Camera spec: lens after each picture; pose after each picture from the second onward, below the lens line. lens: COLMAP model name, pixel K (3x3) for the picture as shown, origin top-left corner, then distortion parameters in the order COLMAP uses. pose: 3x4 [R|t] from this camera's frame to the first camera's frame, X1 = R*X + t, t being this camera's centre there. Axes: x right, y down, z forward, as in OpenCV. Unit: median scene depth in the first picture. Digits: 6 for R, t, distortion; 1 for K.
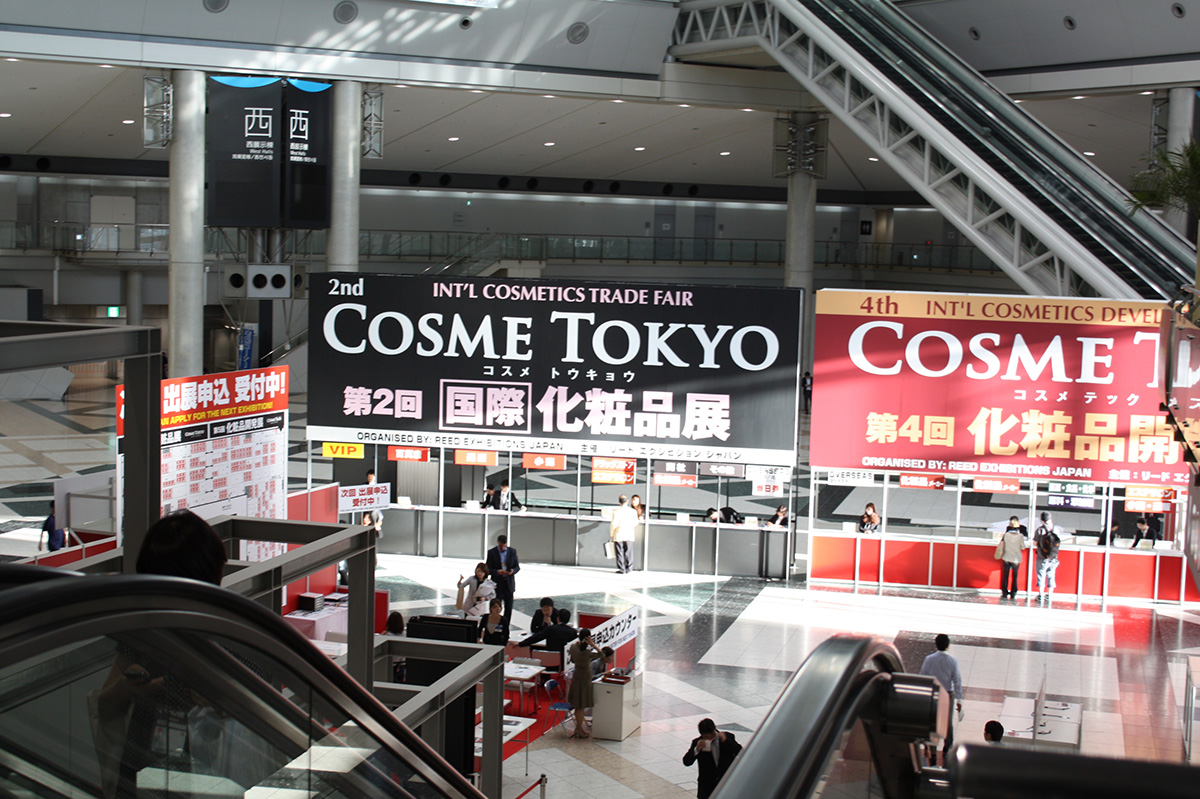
lens RADIAL K [[1811.9, 0, 600.0], [0, 1811.9, 399.5], [0, 0, 1]] dist [-0.014692, 0.060448]
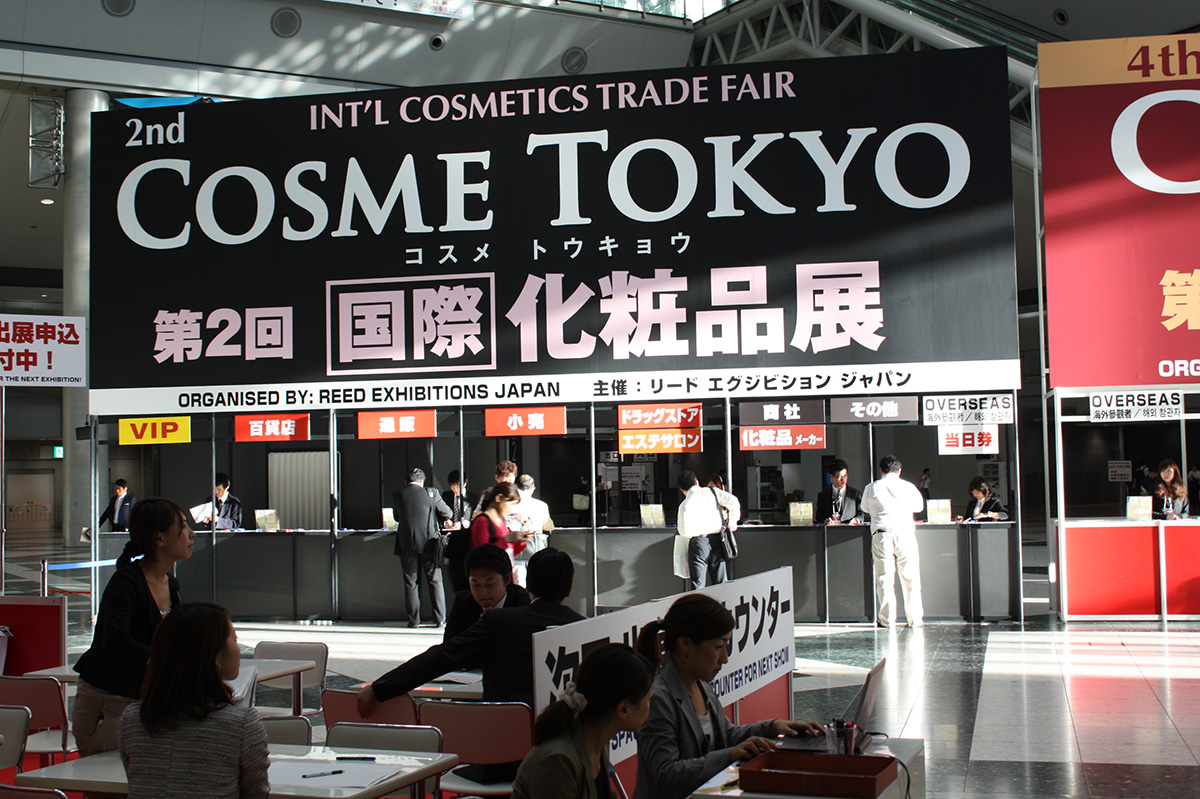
lens RADIAL K [[1524.1, 0, 596.2], [0, 1524.1, 392.4], [0, 0, 1]] dist [-0.073576, 0.106004]
pose [[0.998872, -0.046815, -0.007965, -0.006635], [0.045068, 0.987402, -0.151679, 0.094648], [0.014966, 0.151149, 0.988398, 0.575061]]
